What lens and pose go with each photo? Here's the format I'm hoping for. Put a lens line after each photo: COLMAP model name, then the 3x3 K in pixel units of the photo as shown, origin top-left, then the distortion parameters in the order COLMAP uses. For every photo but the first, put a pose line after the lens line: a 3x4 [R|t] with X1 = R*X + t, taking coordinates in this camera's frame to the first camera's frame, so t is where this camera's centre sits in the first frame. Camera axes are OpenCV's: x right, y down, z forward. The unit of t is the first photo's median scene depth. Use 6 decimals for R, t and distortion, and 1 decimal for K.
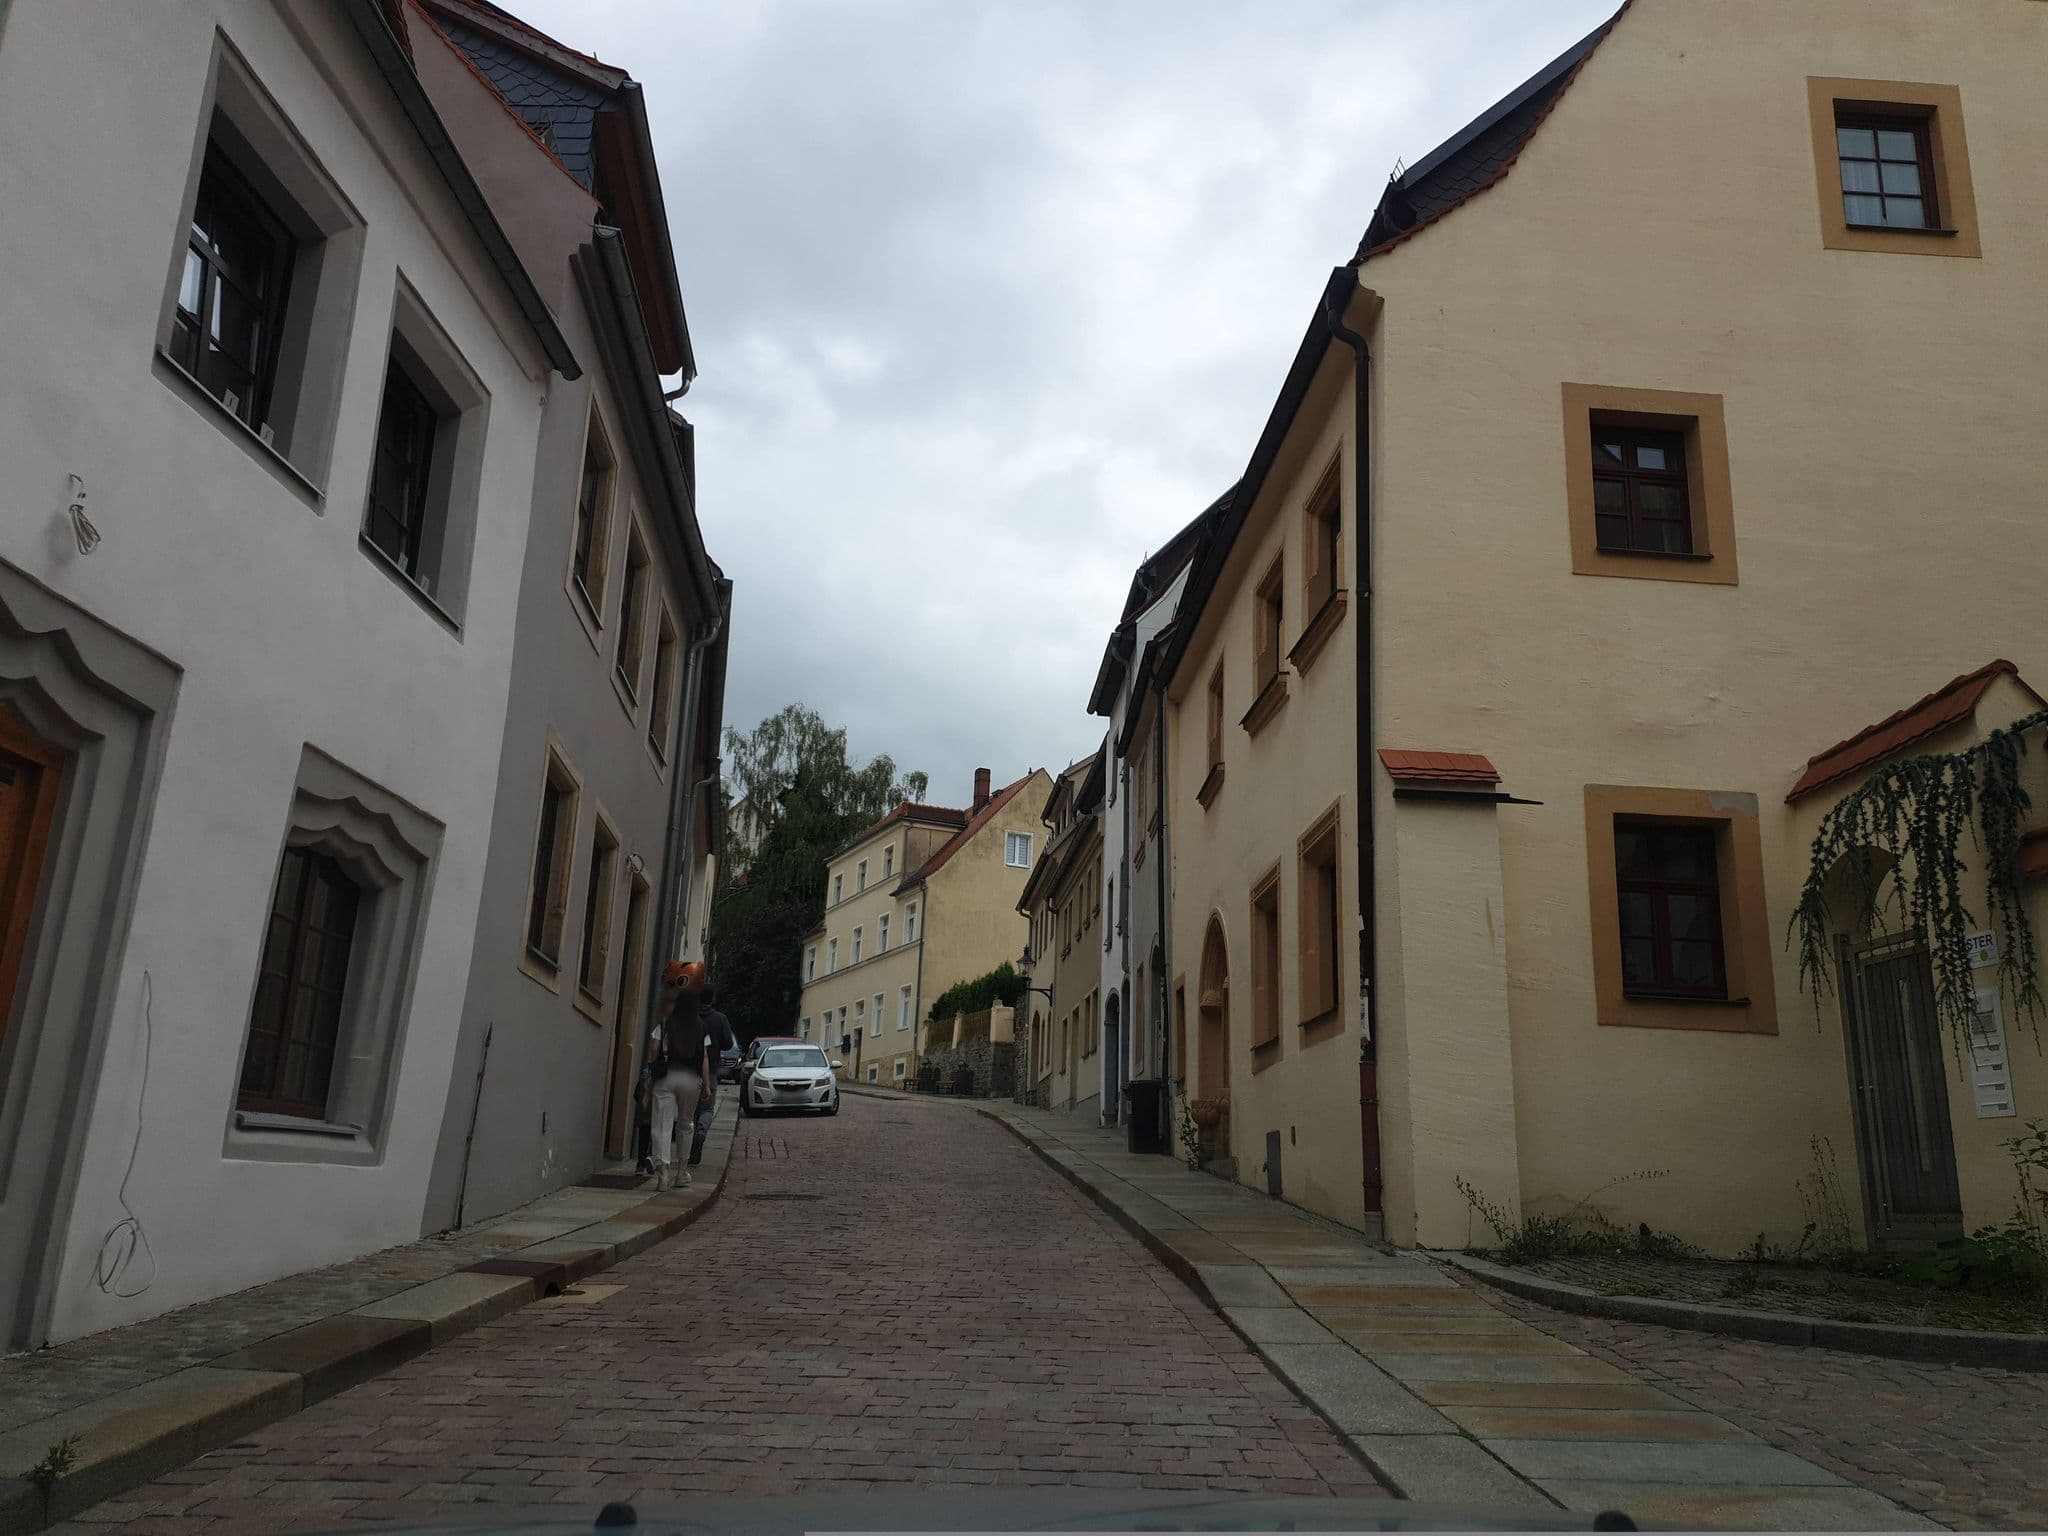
lens RADIAL K [[1568.4, 0, 990.9], [0, 1568.4, 730.1], [0, 0, 1]] dist [0.128394, -0.180162]
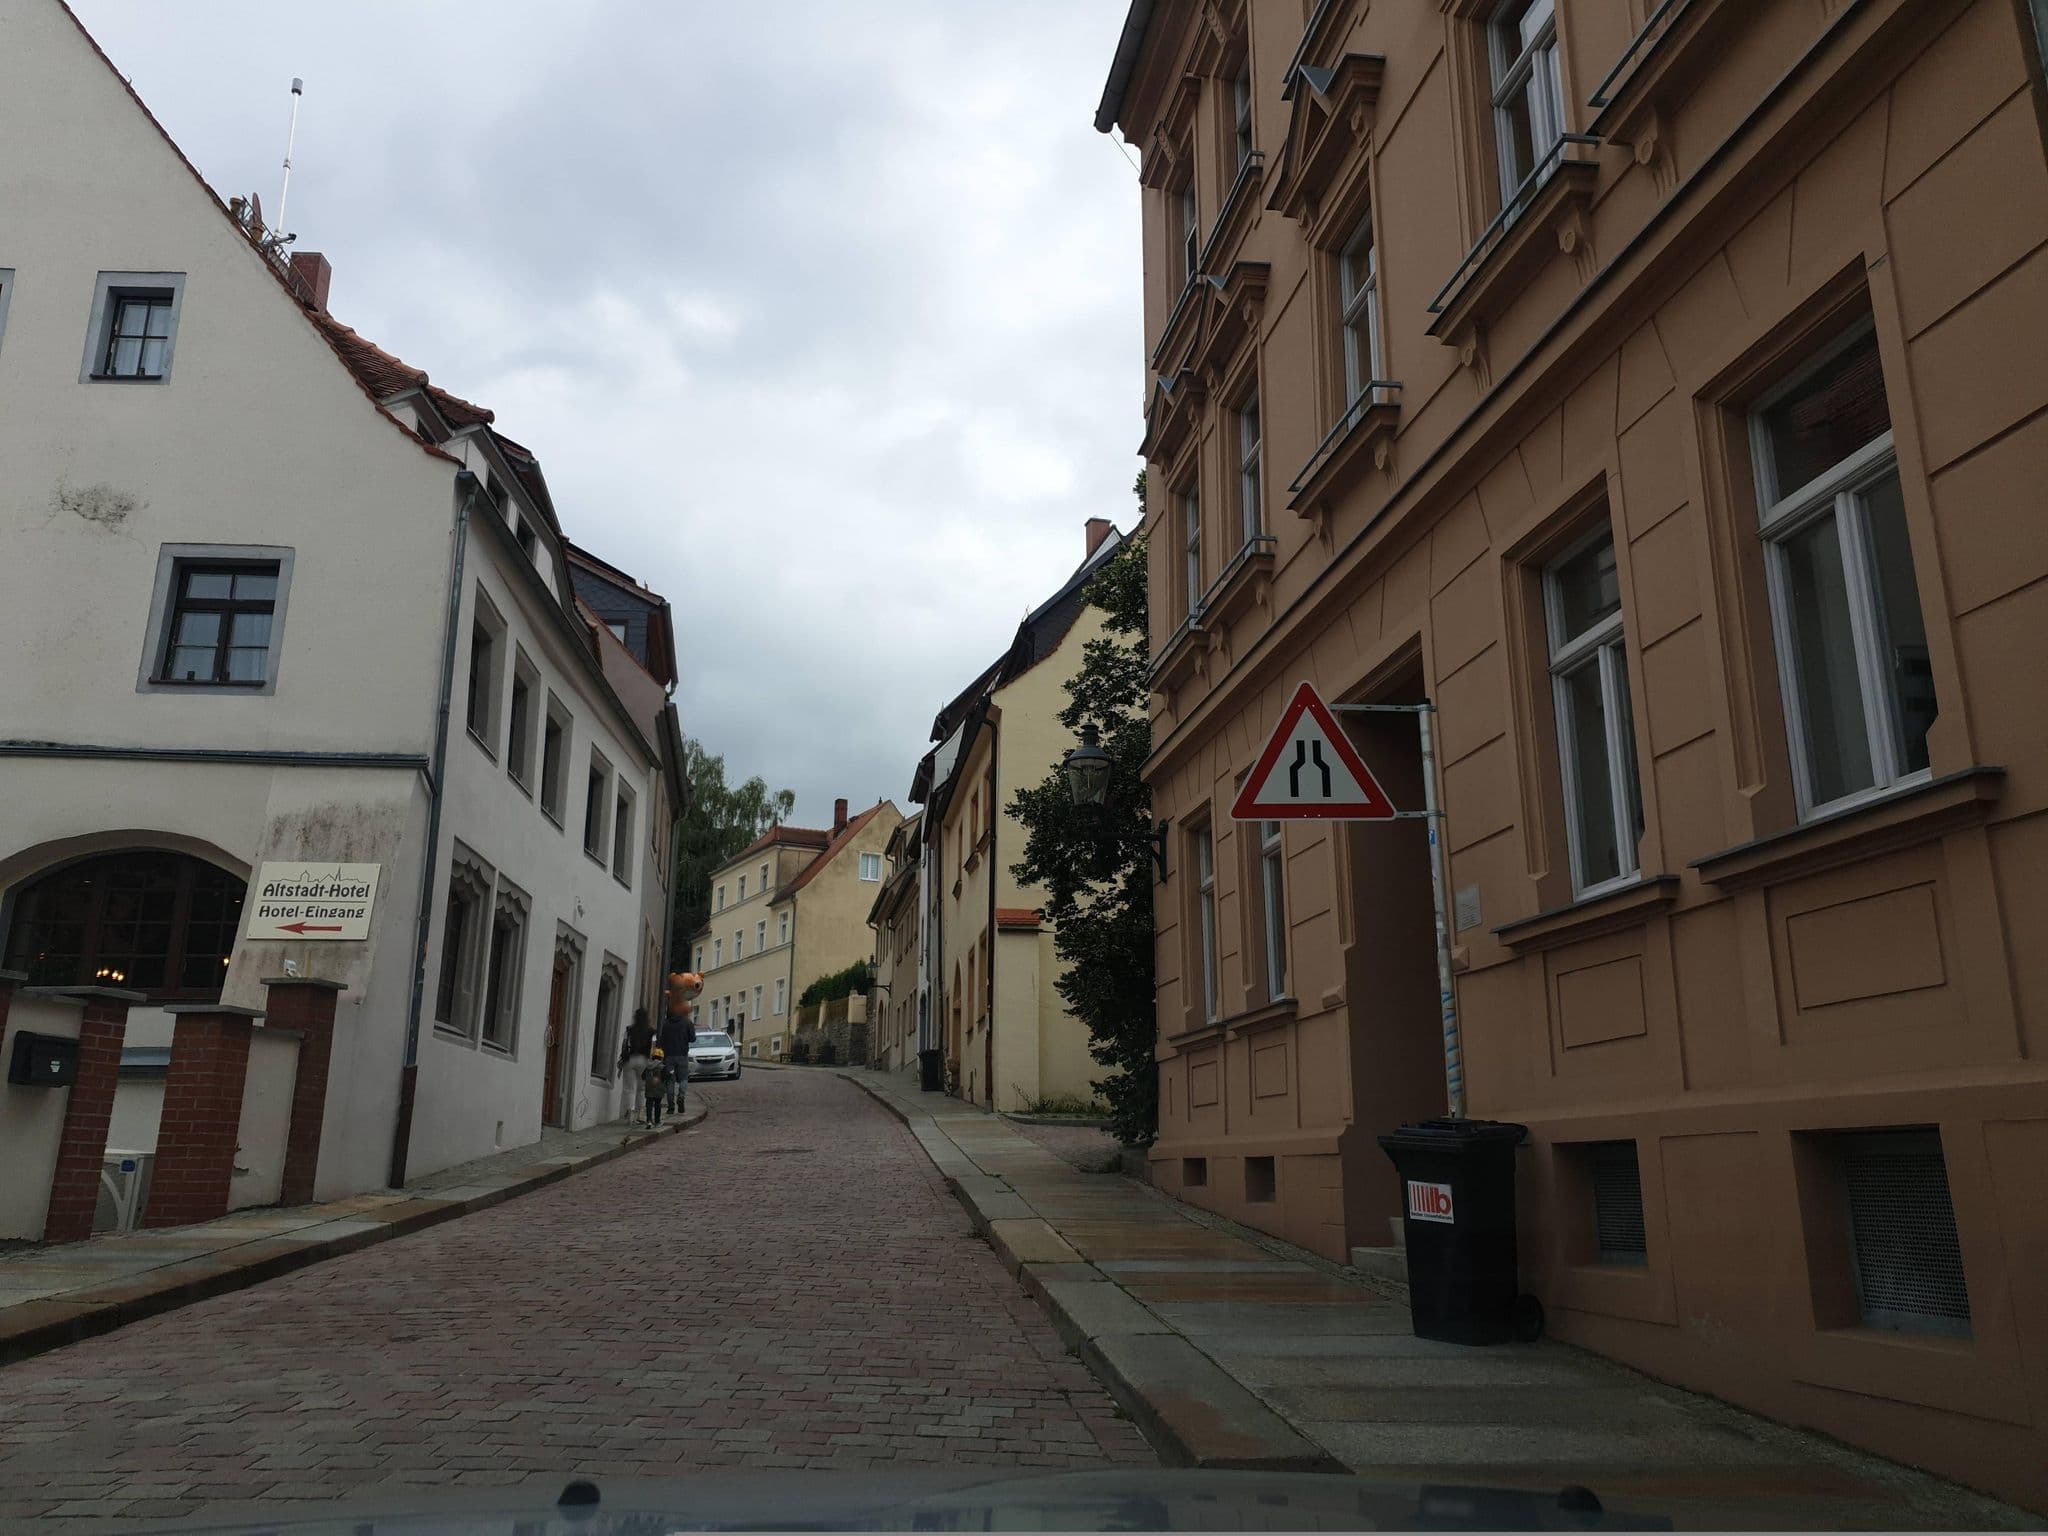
lens RADIAL K [[1580.5, 0, 982.3], [0, 1580.5, 746.0], [0, 0, 1]] dist [0.086268, -0.149948]
pose [[0.996691, -0.012223, 0.080364, 0.006963], [0.009903, 0.999524, 0.029202, -0.059449], [-0.080682, -0.028310, 0.996338, -0.267939]]
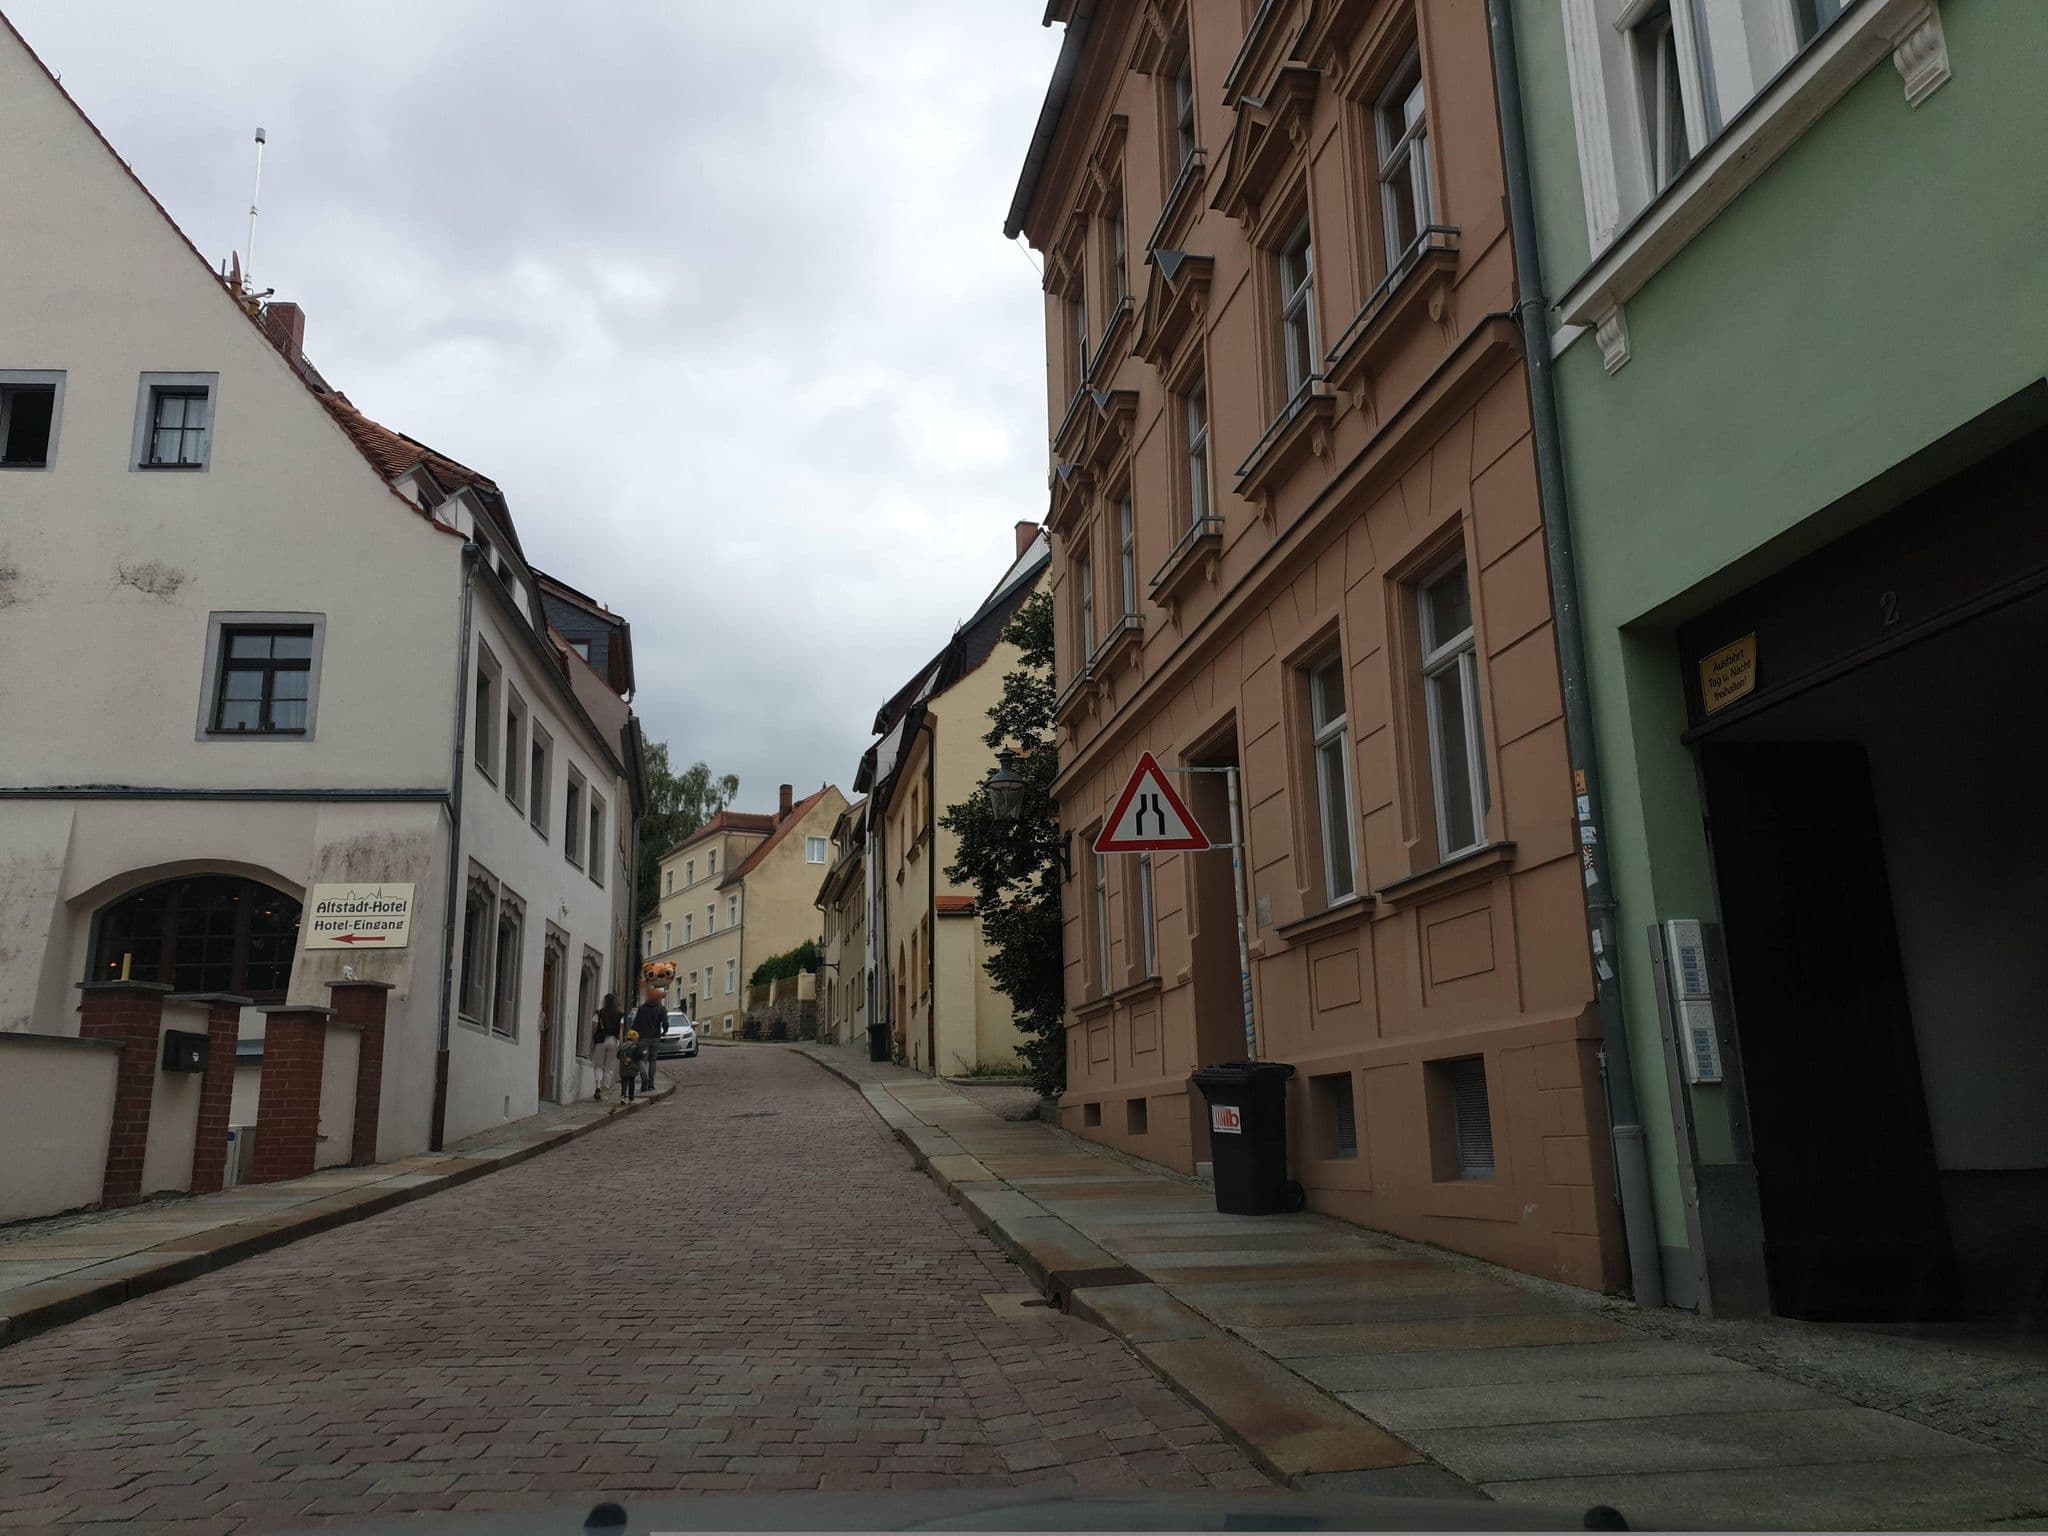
lens RADIAL K [[1577.1, 0, 1024.0], [0, 1577.1, 768.0], [0, 0, 1]] dist [0.076452, -0.184811]
pose [[0.989249, -0.033359, 0.142386, 0.004402], [0.024796, 0.997799, 0.061496, -0.071106], [-0.144124, -0.057304, 0.987899, -0.318796]]
